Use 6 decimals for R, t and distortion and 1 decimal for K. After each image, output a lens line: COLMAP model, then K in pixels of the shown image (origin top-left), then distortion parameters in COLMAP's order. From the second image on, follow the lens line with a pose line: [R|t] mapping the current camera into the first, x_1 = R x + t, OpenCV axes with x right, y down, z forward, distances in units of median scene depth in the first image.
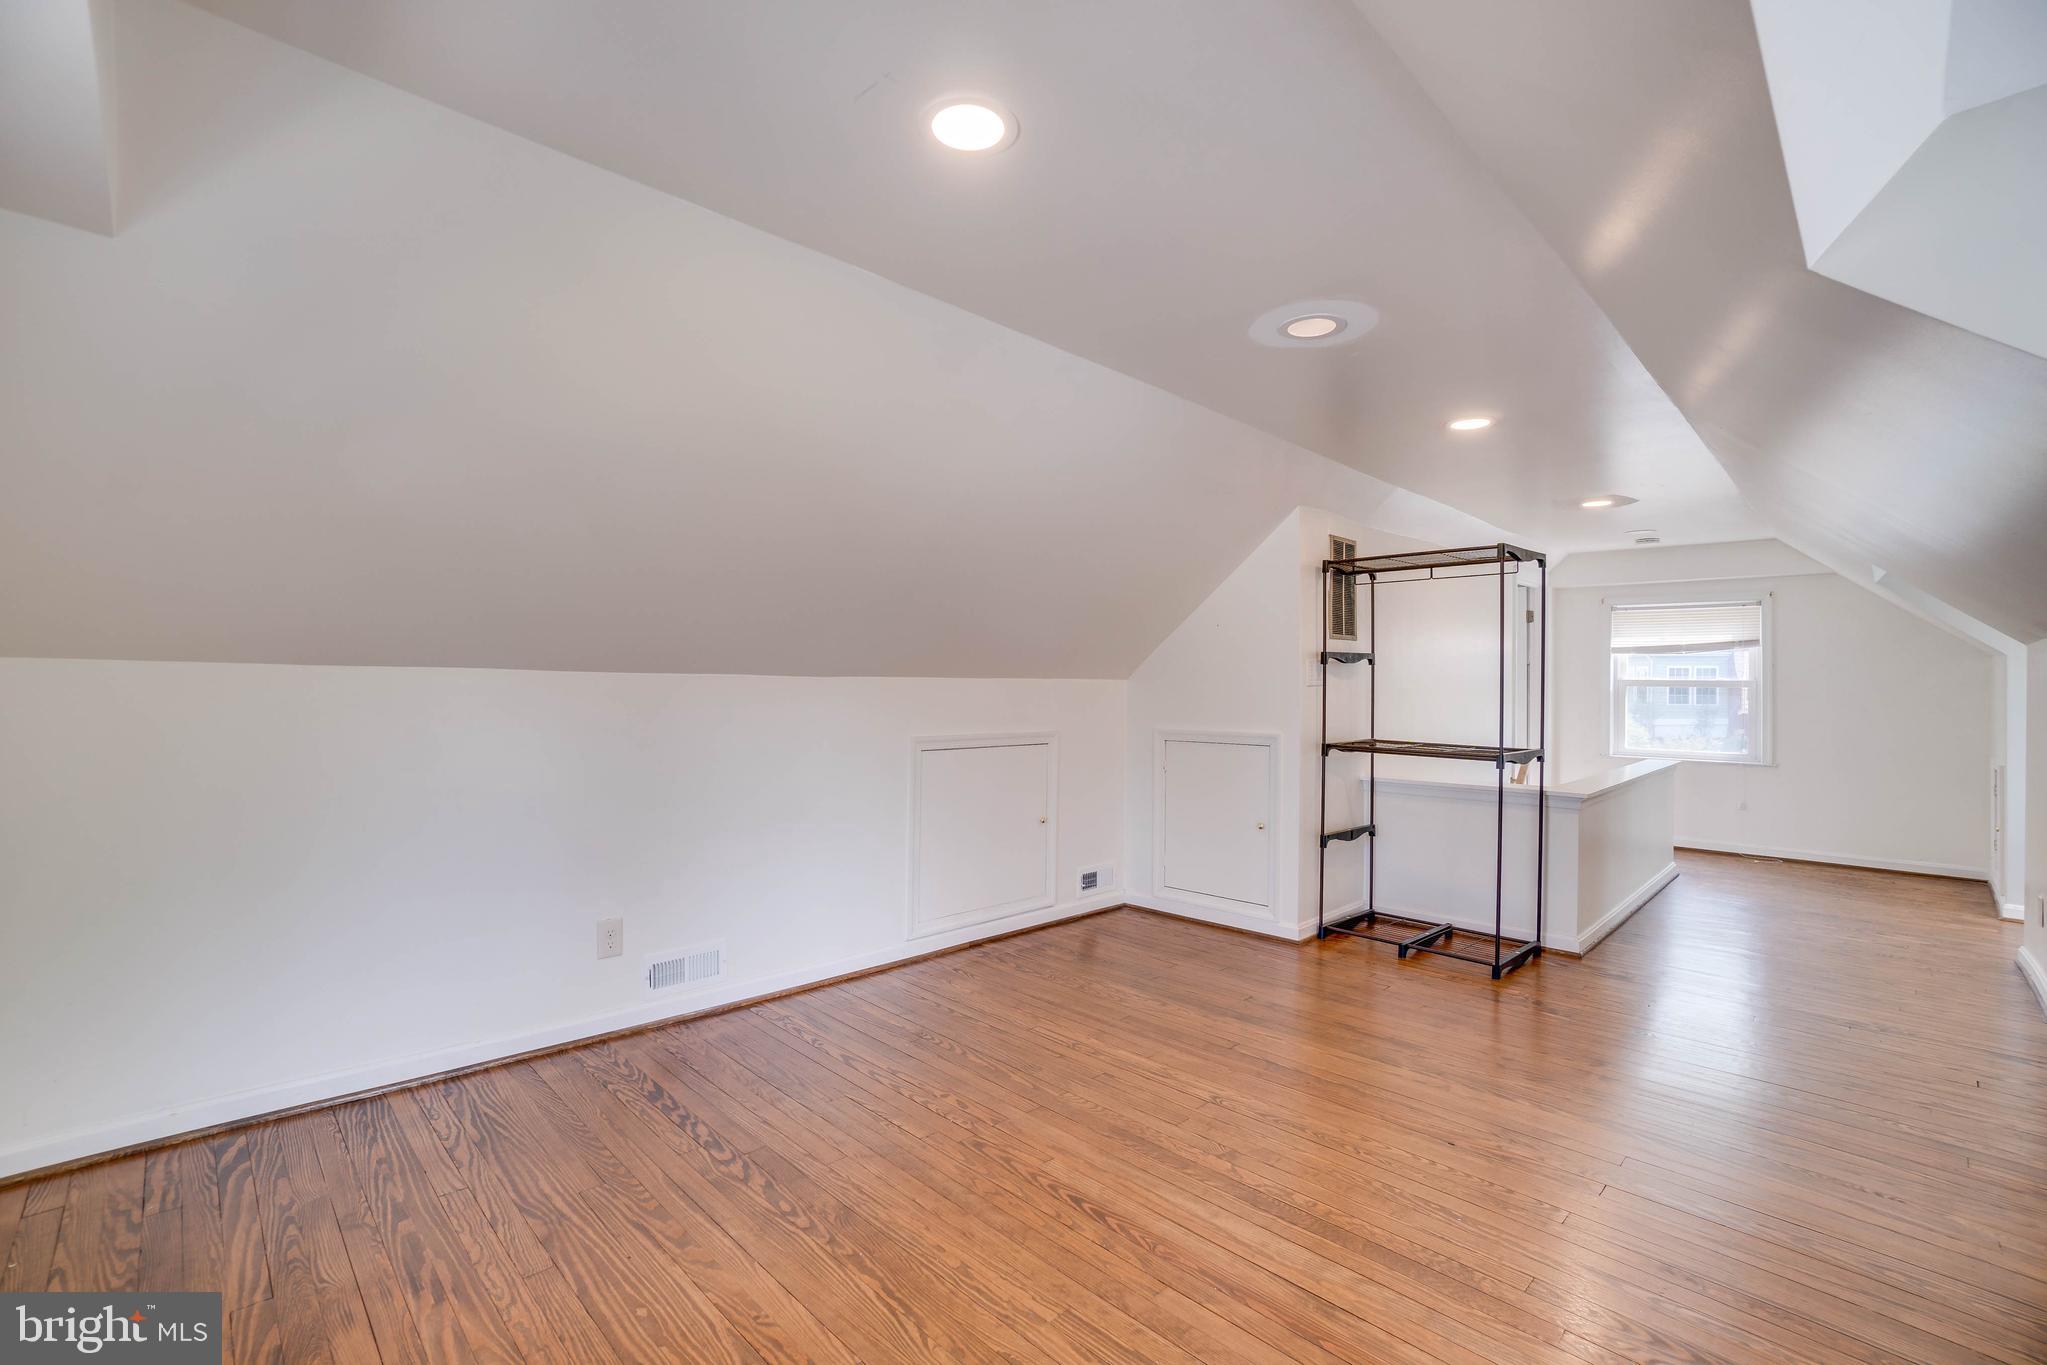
lens RADIAL K [[900.6, 0, 1010.7], [0, 900.6, 668.7], [0, 0, 1]] dist [-0.039428, 0.005130]
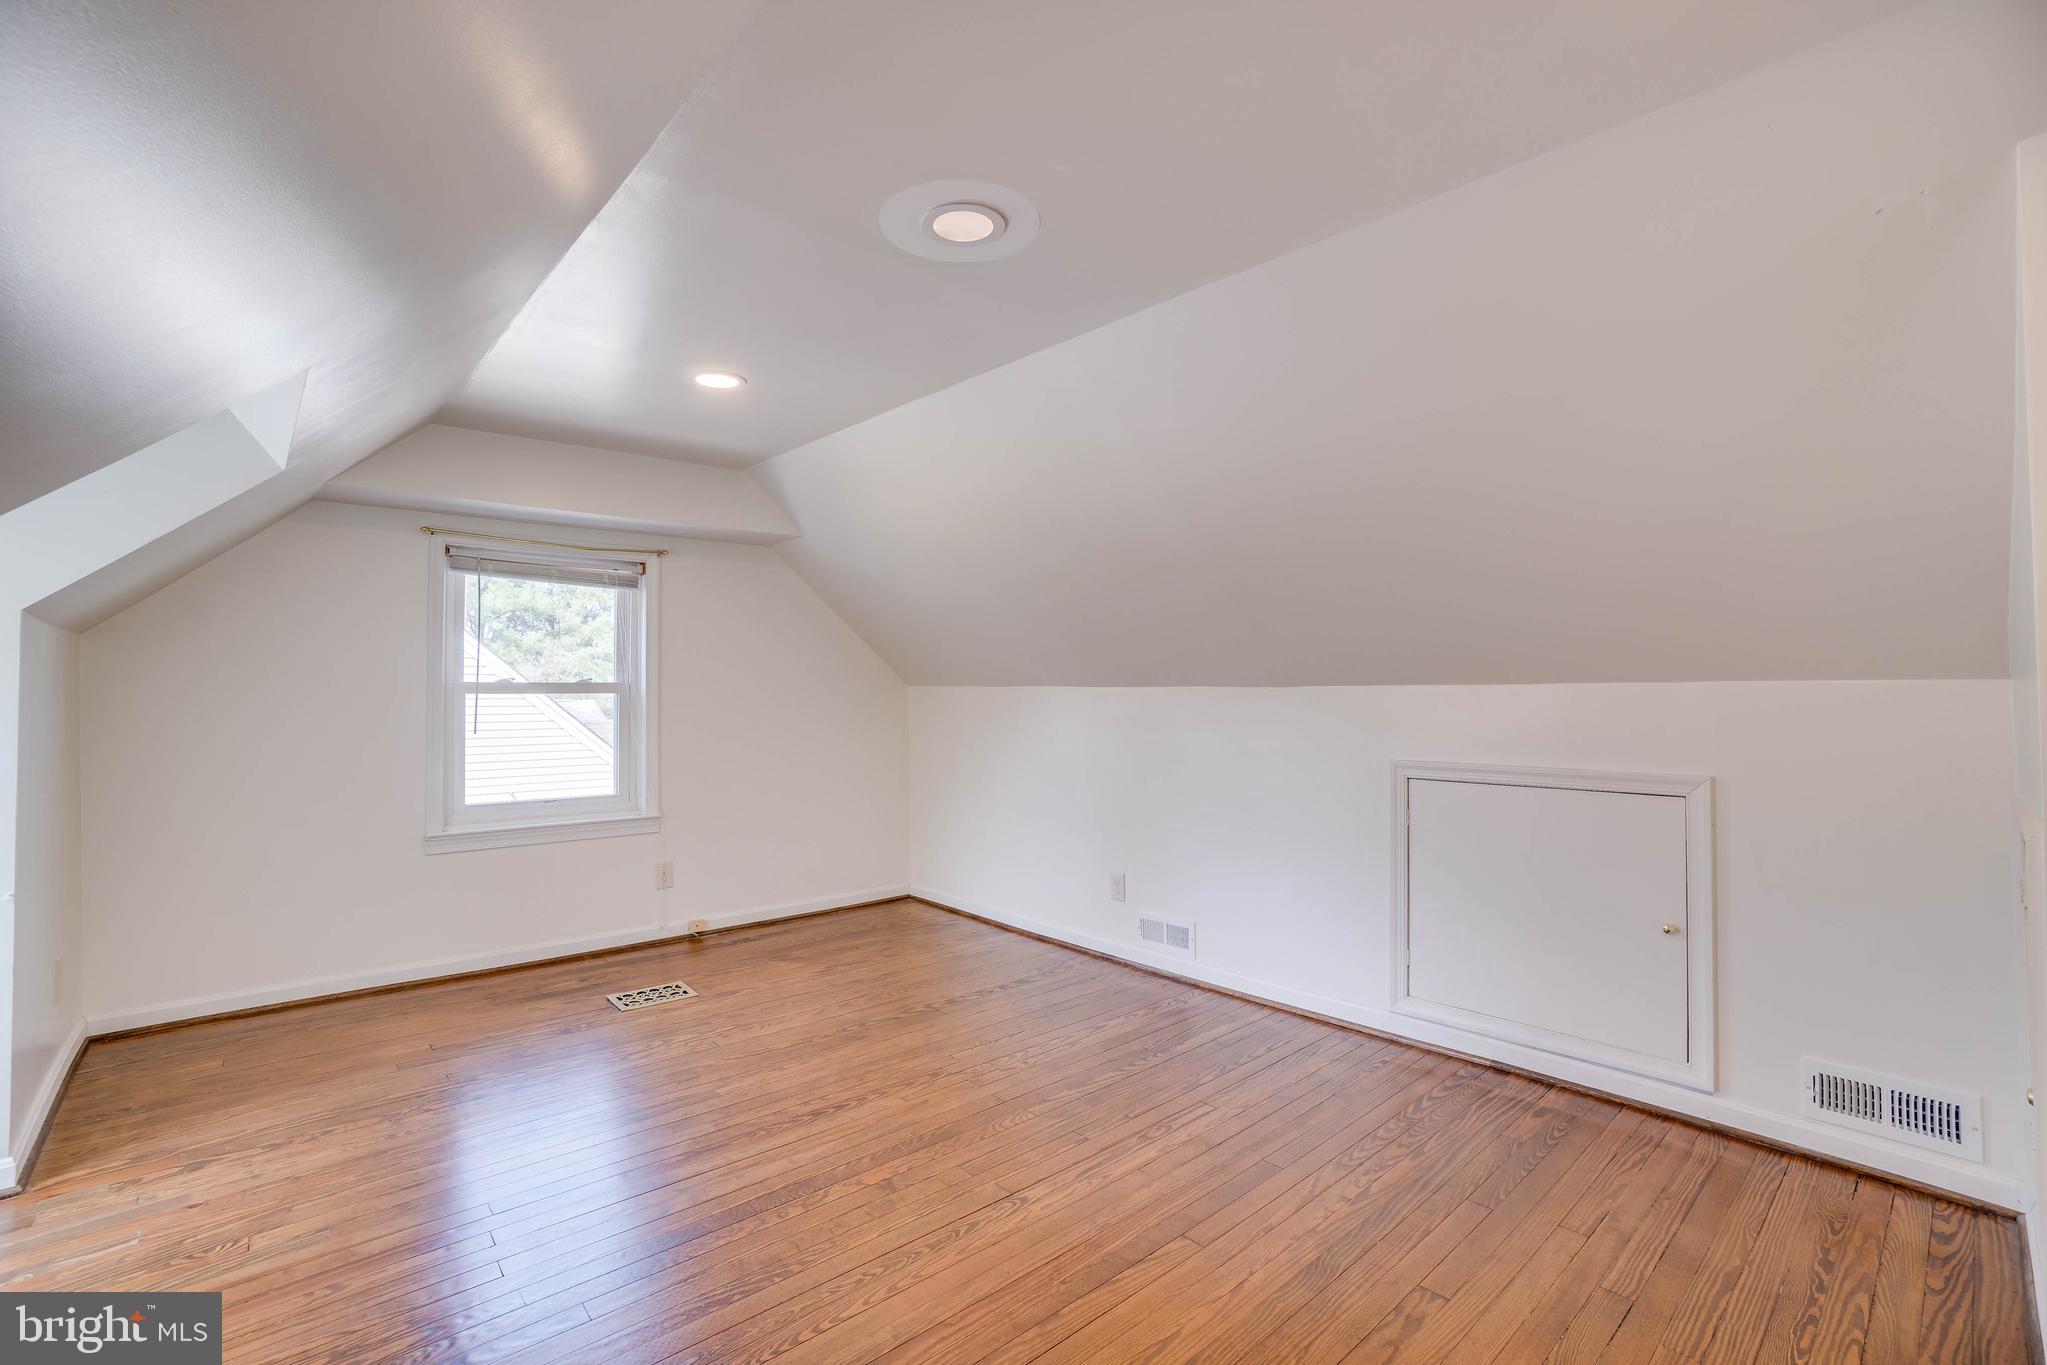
lens RADIAL K [[900.6, 0, 986.9], [0, 900.6, 690.2], [0, 0, 1]] dist [-0.039428, 0.005130]
pose [[-0.066151, -0.015561, -0.997688, 1.151253], [0.020851, 0.999639, -0.016974, 0.034791], [0.997592, -0.021925, -0.065802, 1.135851]]
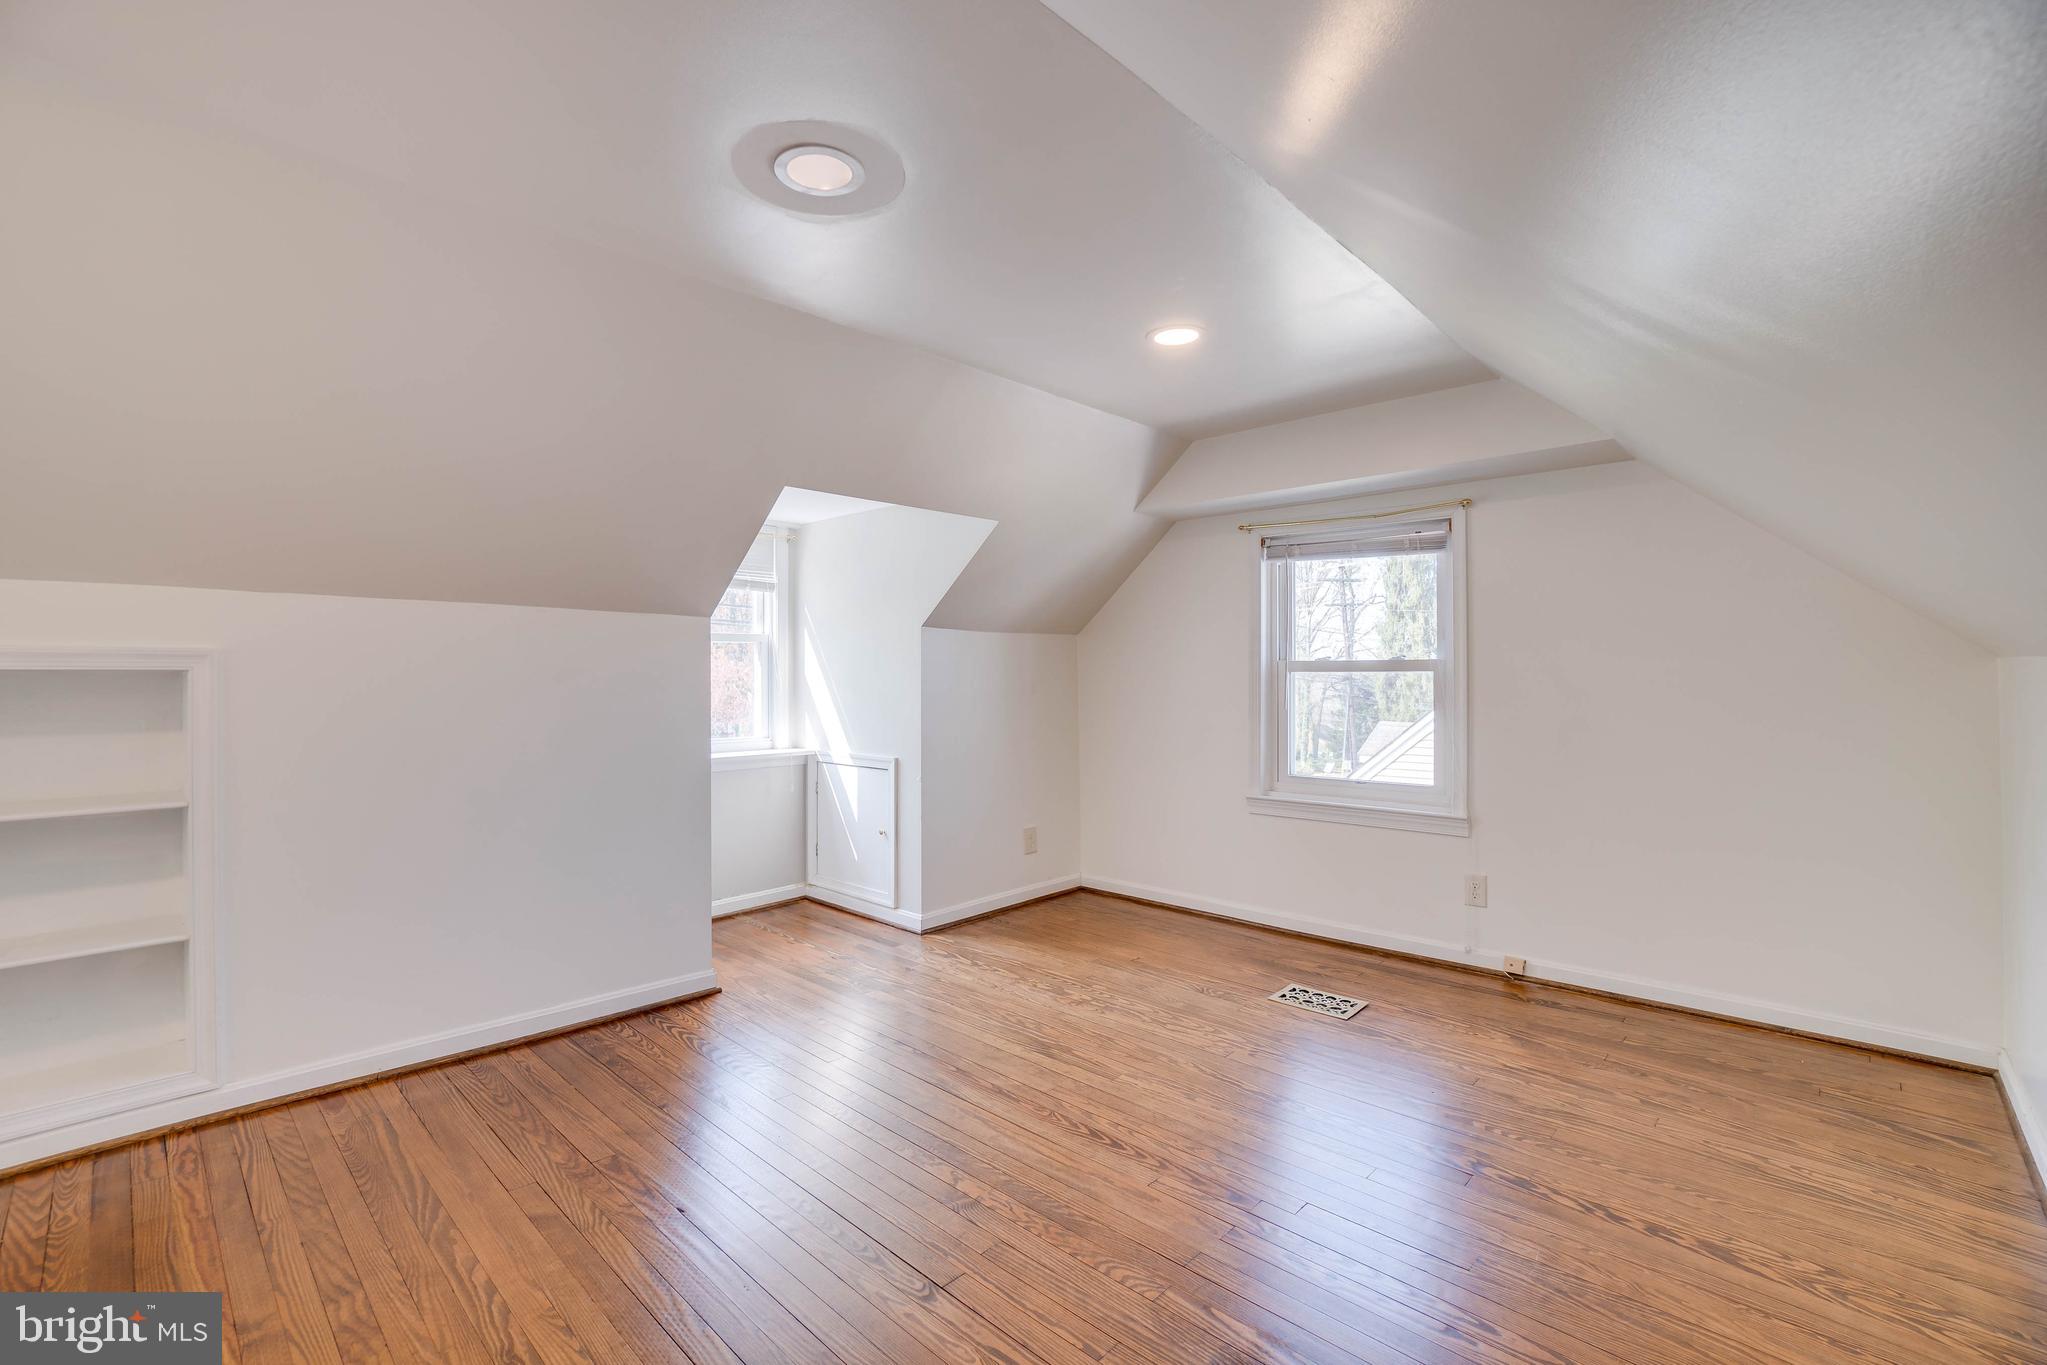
lens RADIAL K [[900.6, 0, 1007.8], [0, 900.6, 678.1], [0, 0, 1]] dist [-0.039428, 0.005130]
pose [[-0.999404, -0.010586, -0.032869, 0.217732], [-0.010122, 0.999847, -0.014252, 0.037618], [0.033015, -0.013911, -0.999358, 1.828904]]
